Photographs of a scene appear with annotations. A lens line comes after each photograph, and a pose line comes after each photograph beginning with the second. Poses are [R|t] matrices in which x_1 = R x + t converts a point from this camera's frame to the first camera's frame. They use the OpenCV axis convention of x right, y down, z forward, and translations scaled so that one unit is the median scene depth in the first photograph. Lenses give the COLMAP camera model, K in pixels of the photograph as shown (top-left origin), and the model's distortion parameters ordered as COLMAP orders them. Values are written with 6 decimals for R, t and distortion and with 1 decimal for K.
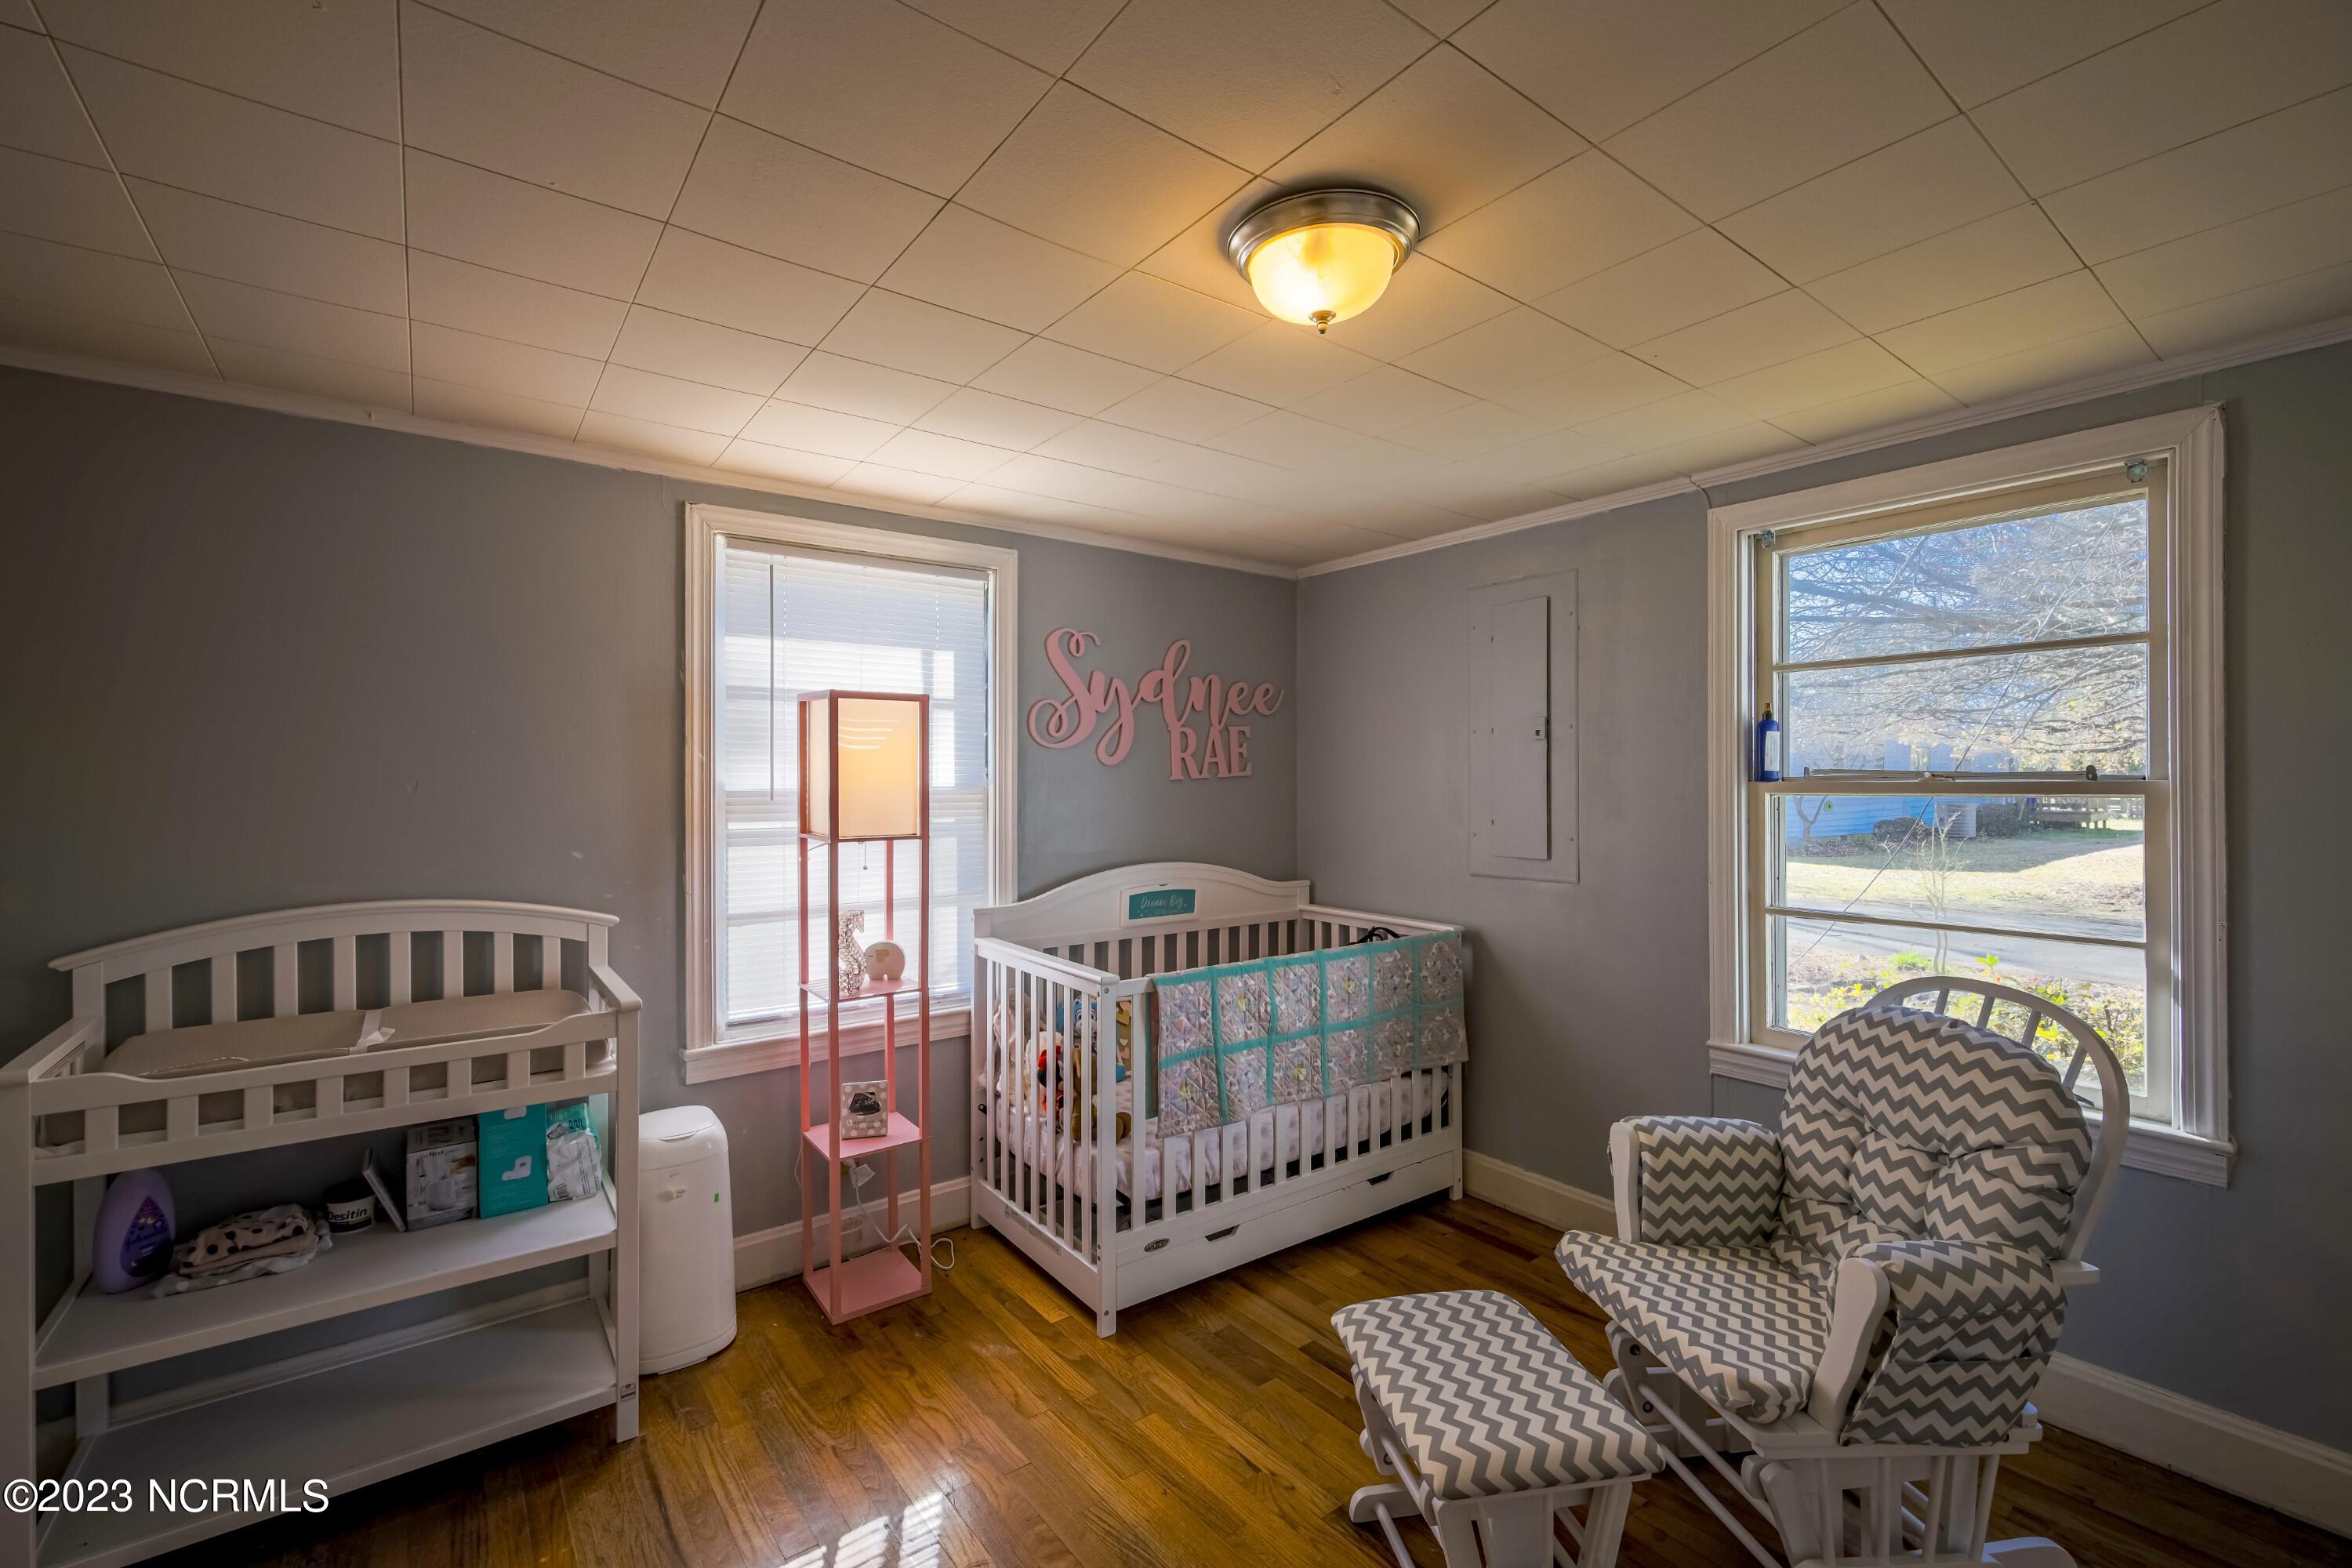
lens RADIAL K [[1003.6, 0, 1182.5], [0, 1003.6, 780.5], [0, 0, 1]] dist [0.002269, 0.000201]
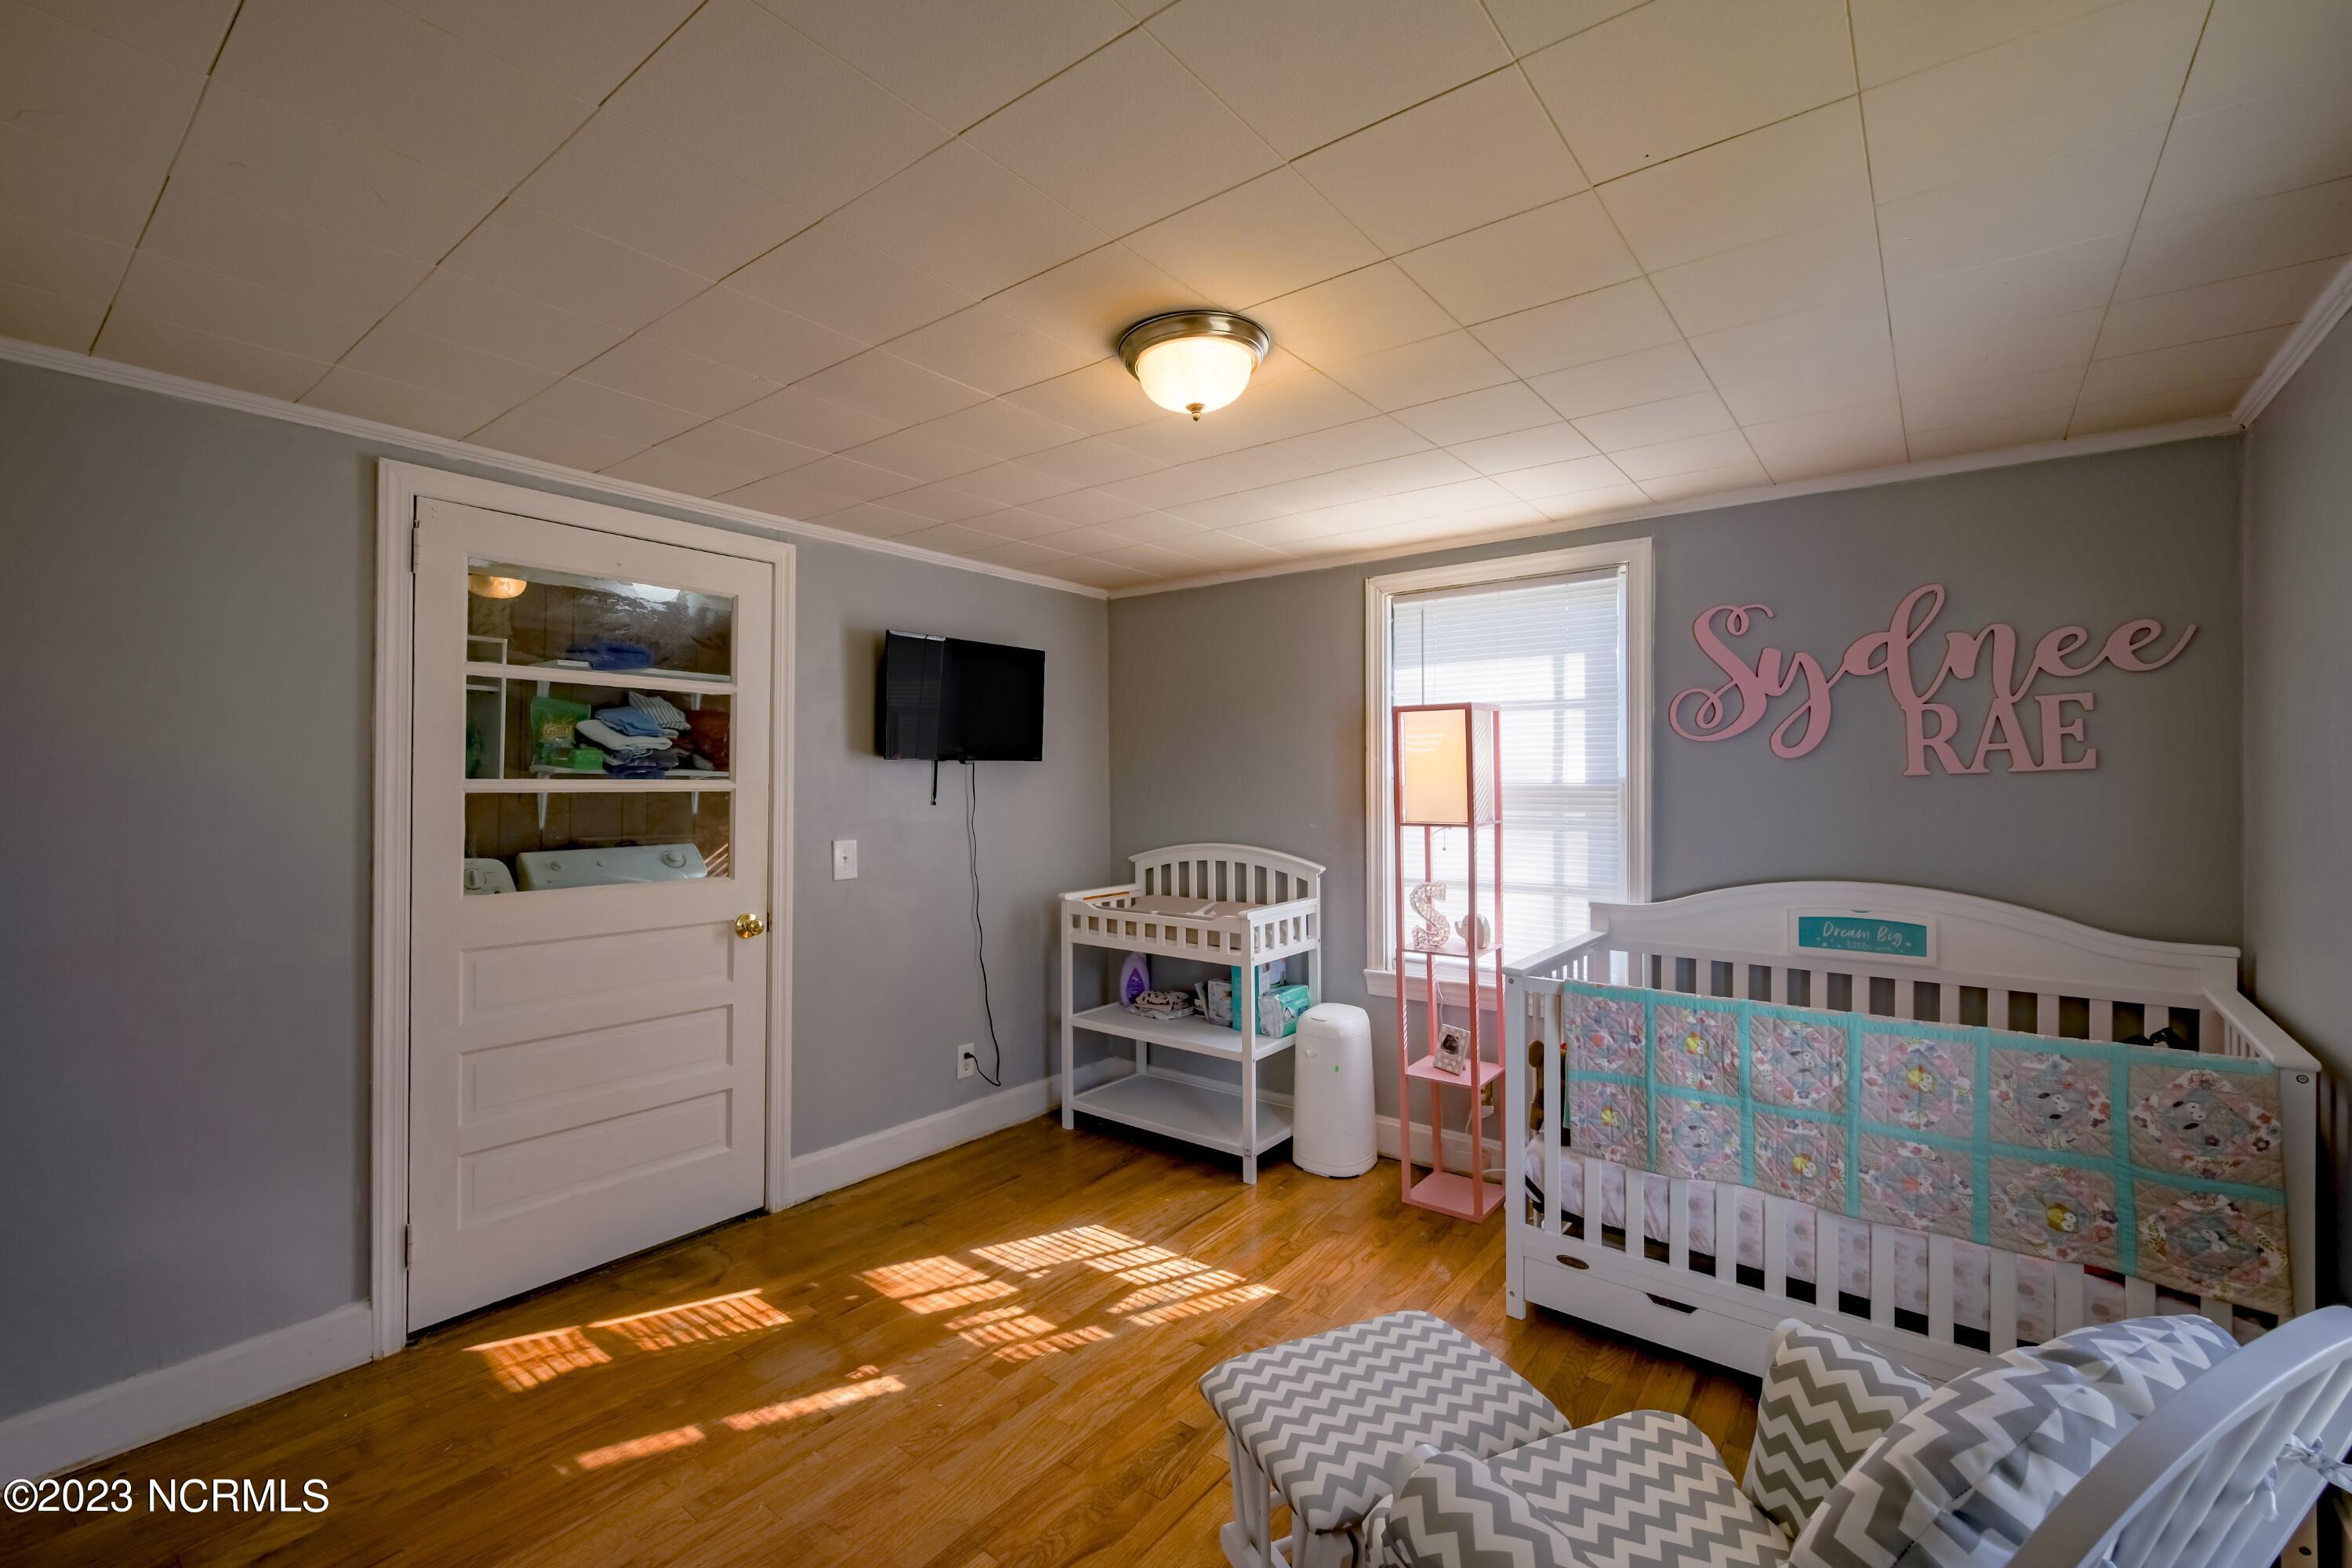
lens RADIAL K [[1003.6, 0, 1171.2], [0, 1003.6, 779.6], [0, 0, 1]] dist [0.002269, 0.000201]
pose [[0.247196, 0.003773, -0.968958, 0.767234], [0.003759, 0.999981, 0.004853, -0.004061], [0.968958, -0.004842, 0.247177, 0.374058]]
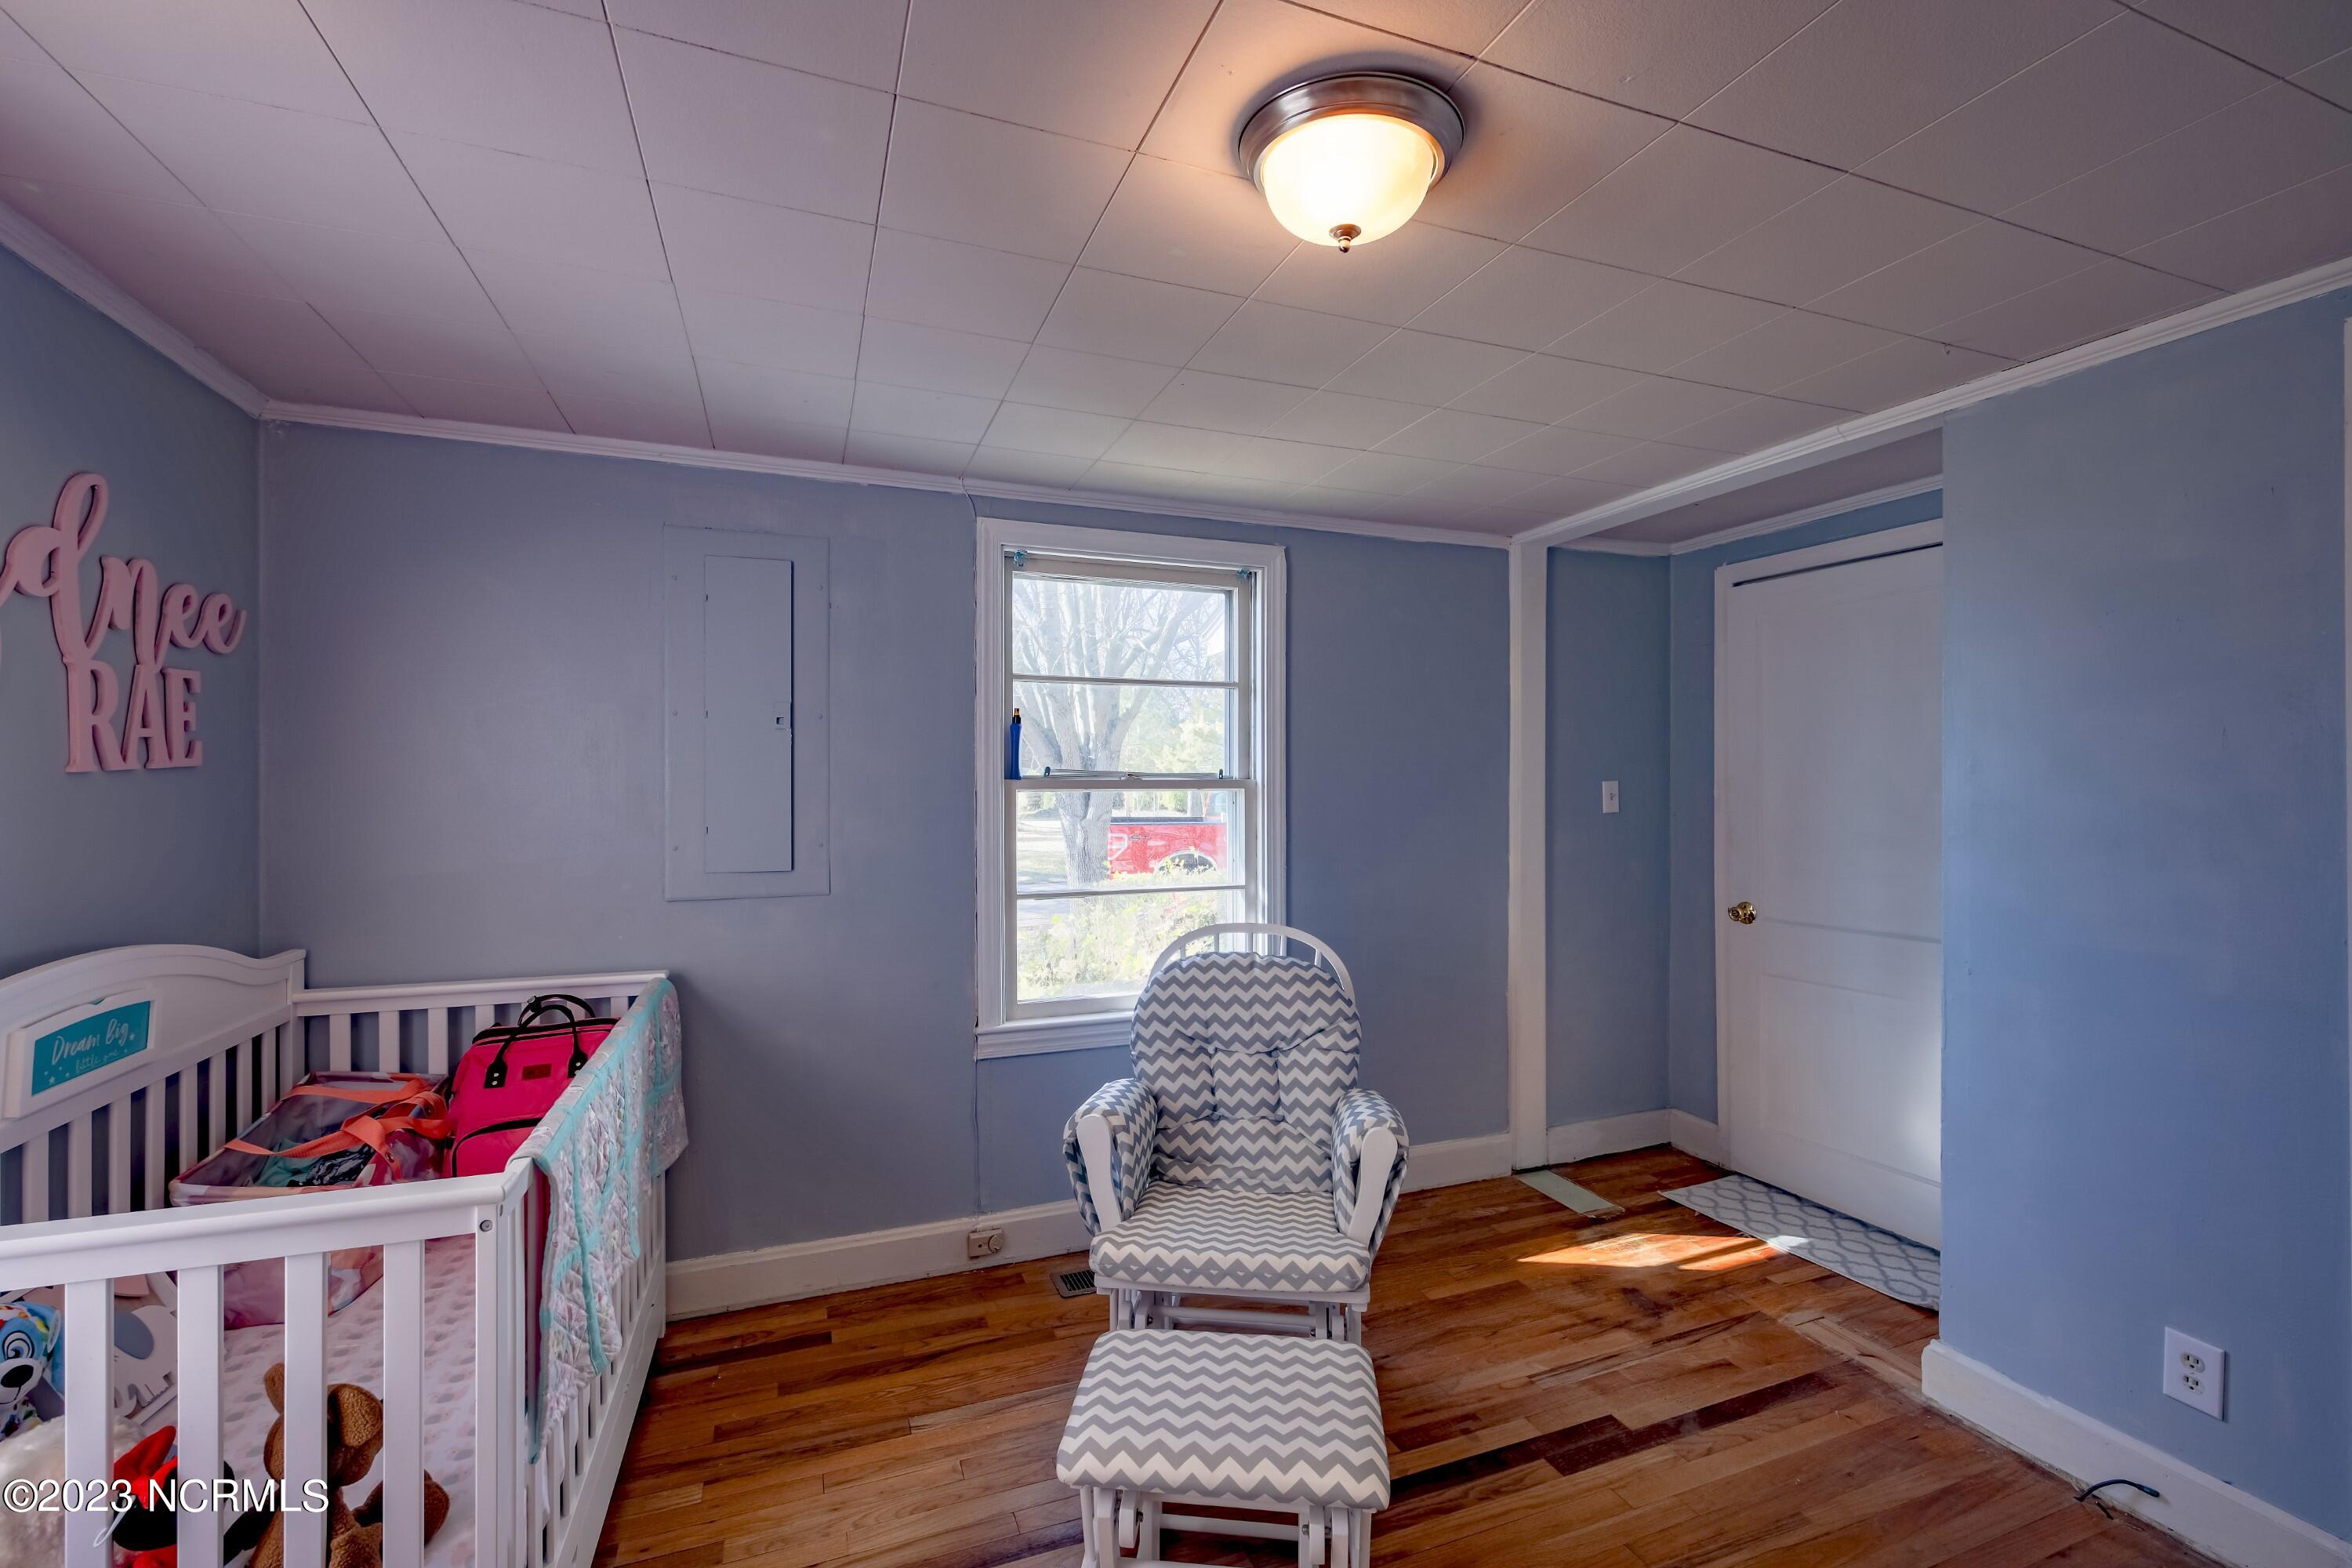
lens RADIAL K [[1003.6, 0, 1180.5], [0, 1003.6, 780.3], [0, 0, 1]] dist [0.002269, 0.000201]
pose [[0.279428, 0.000909, 0.960166, -0.411135], [-0.002497, 0.999997, -0.000220, 0.002200], [-0.960163, -0.002336, 0.279430, 0.507549]]
